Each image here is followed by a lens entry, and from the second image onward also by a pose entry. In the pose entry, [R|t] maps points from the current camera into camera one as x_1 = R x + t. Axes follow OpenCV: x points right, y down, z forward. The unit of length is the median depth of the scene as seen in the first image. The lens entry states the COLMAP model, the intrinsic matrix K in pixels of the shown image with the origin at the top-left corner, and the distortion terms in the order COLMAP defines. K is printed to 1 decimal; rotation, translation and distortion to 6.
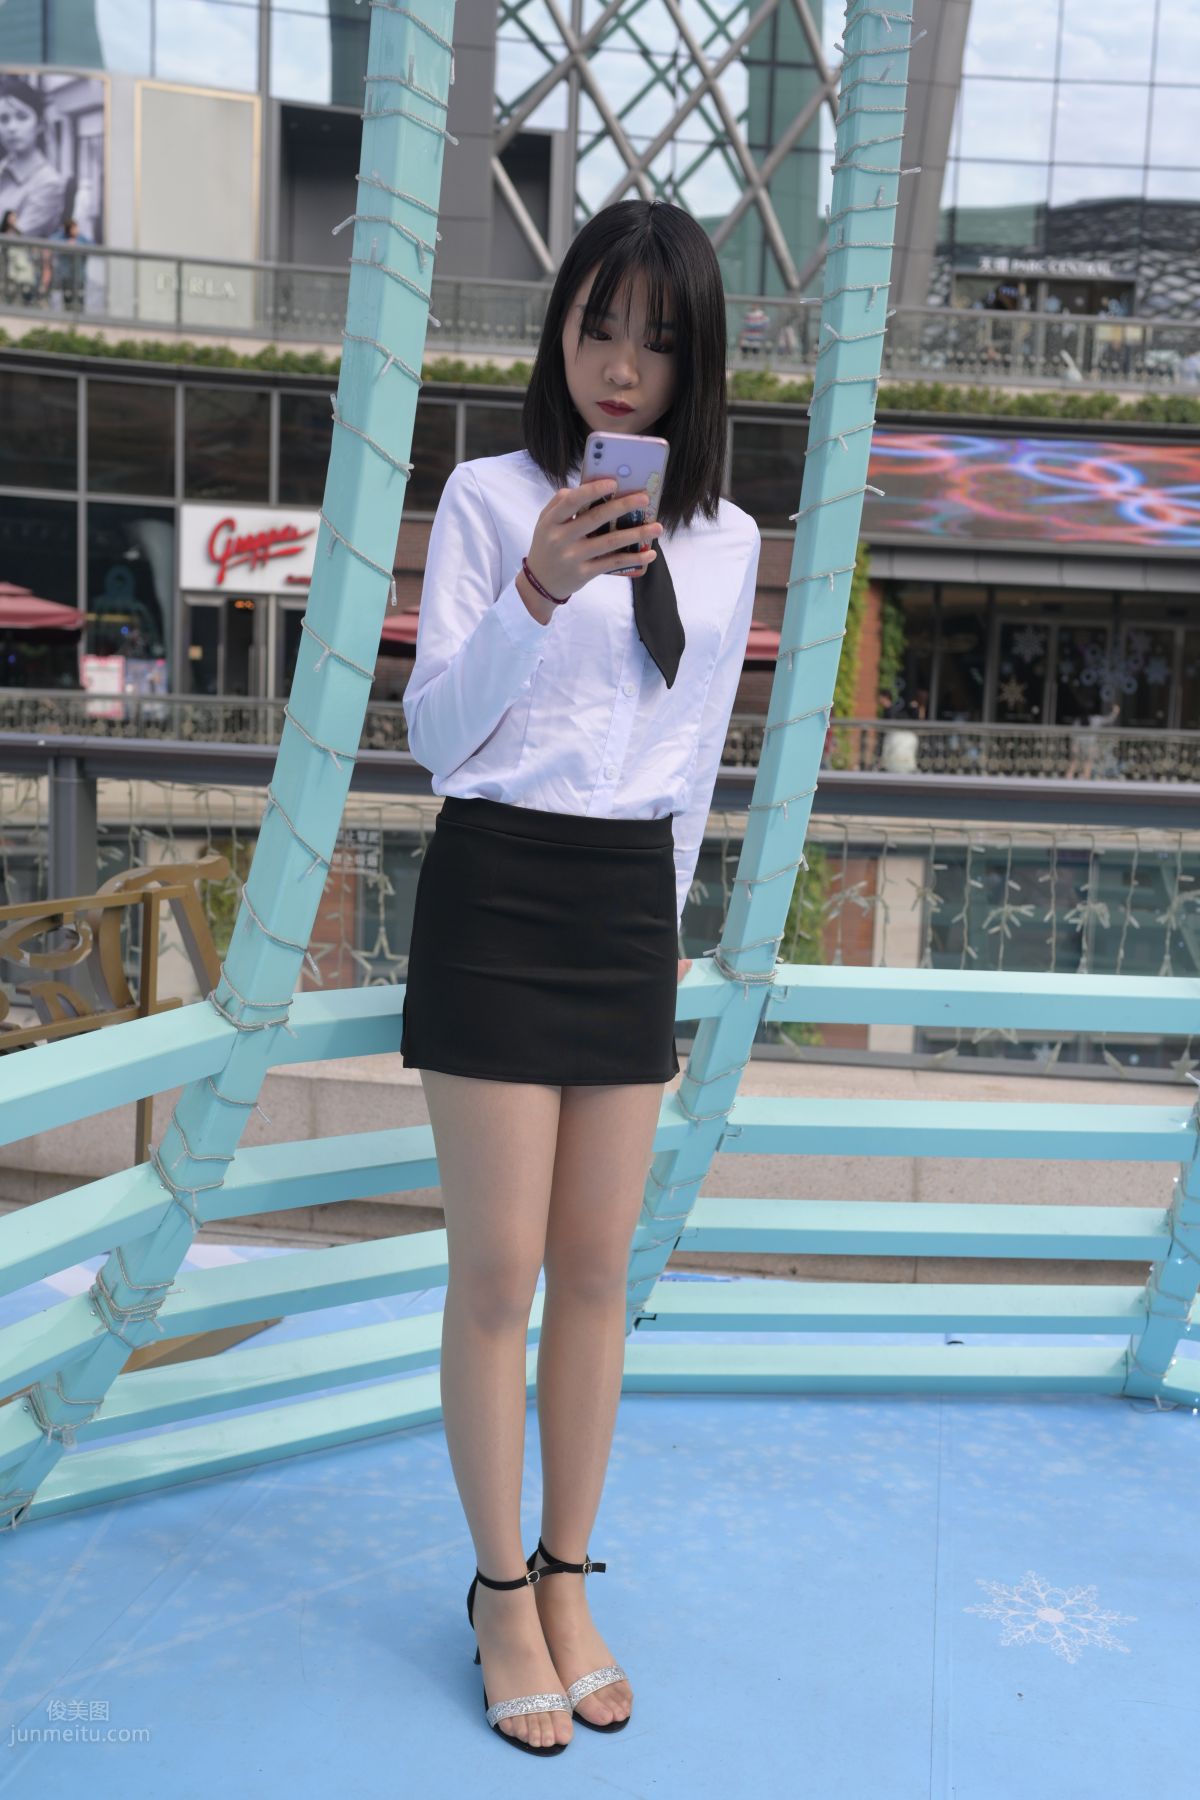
lens RADIAL K [[1701.6, 0, 602.6], [0, 1701.6, 897.7], [0, 0, 1]] dist [0.004059, 0.000000]
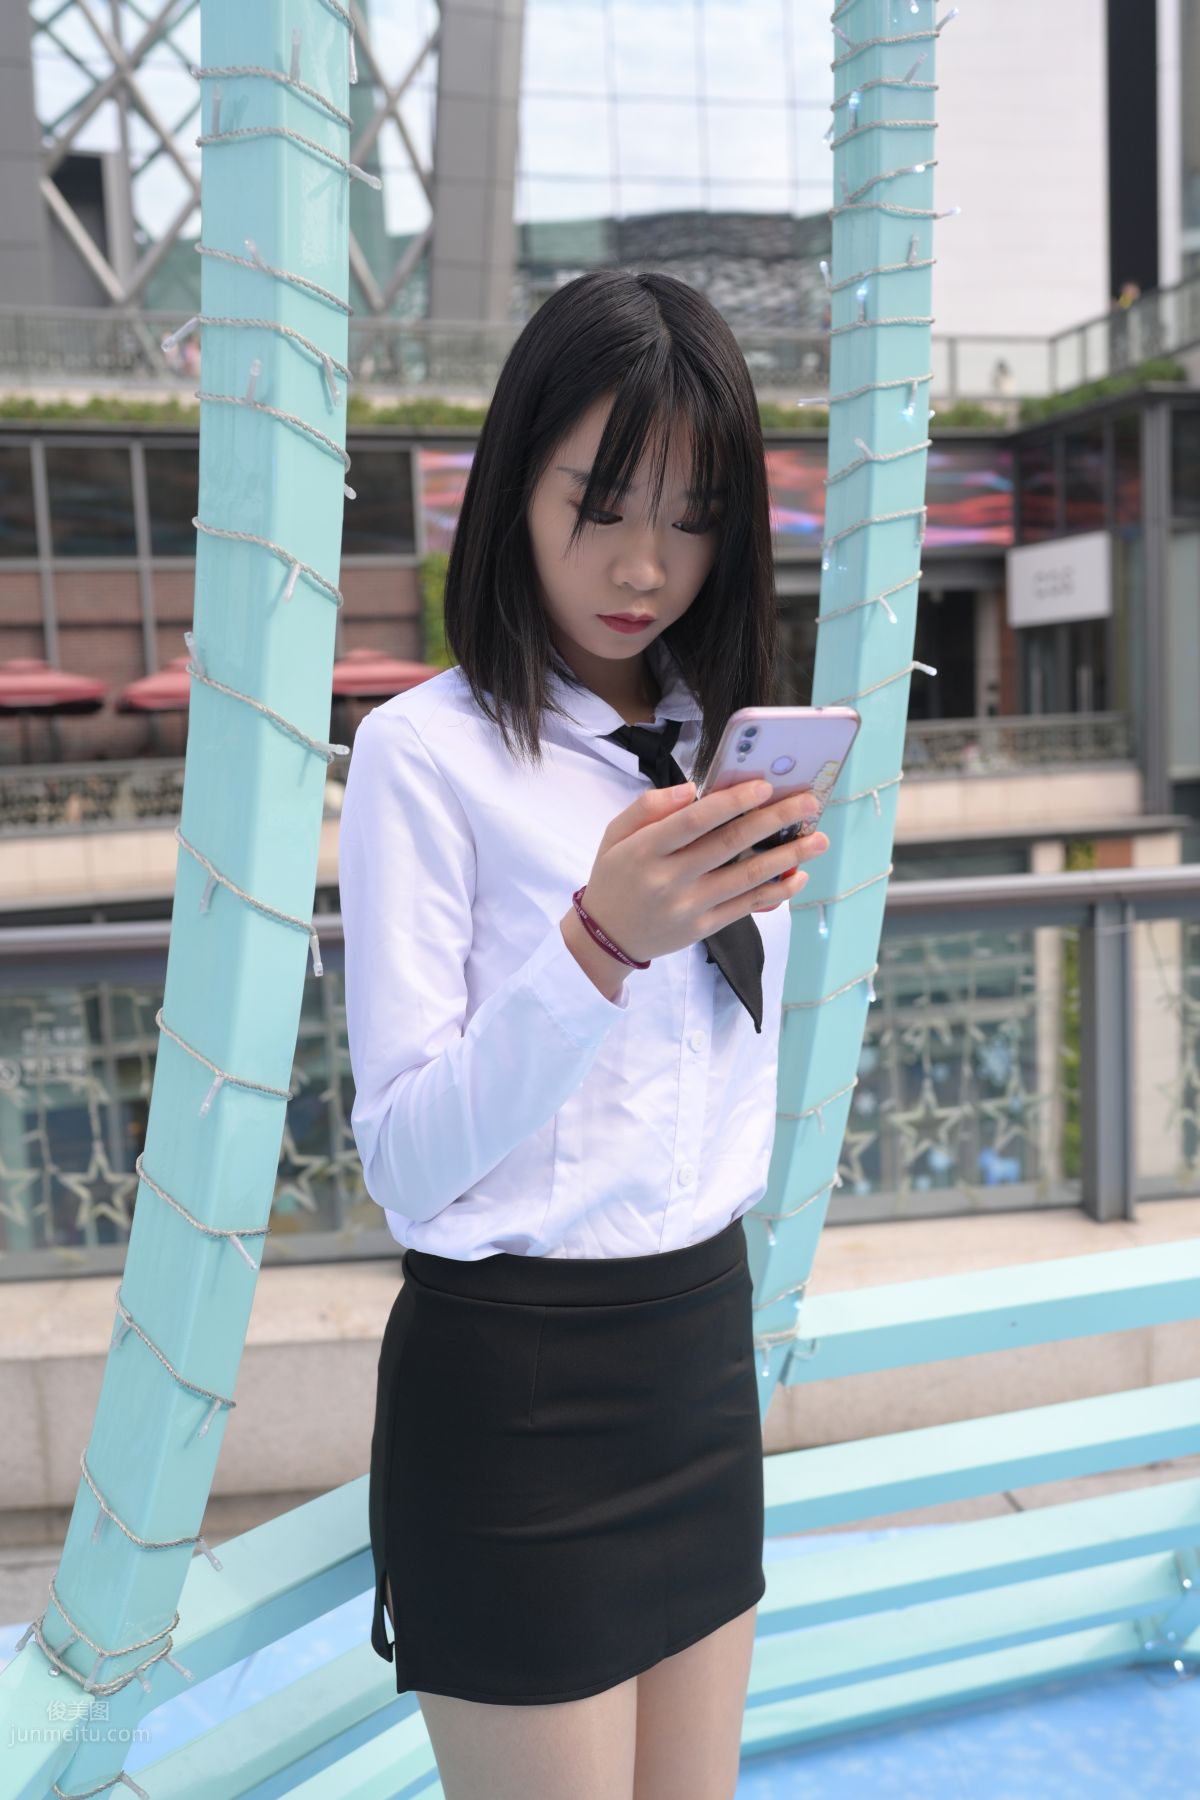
lens RADIAL K [[1701.6, 0, 598.2], [0, 1701.6, 900.0], [0, 0, 1]] dist [0.004059, 0.000000]
pose [[0.971386, -0.102924, 0.214048, -0.127445], [0.104470, 0.994520, 0.004109, -0.159545], [-0.213298, 0.018371, 0.976814, 0.344285]]
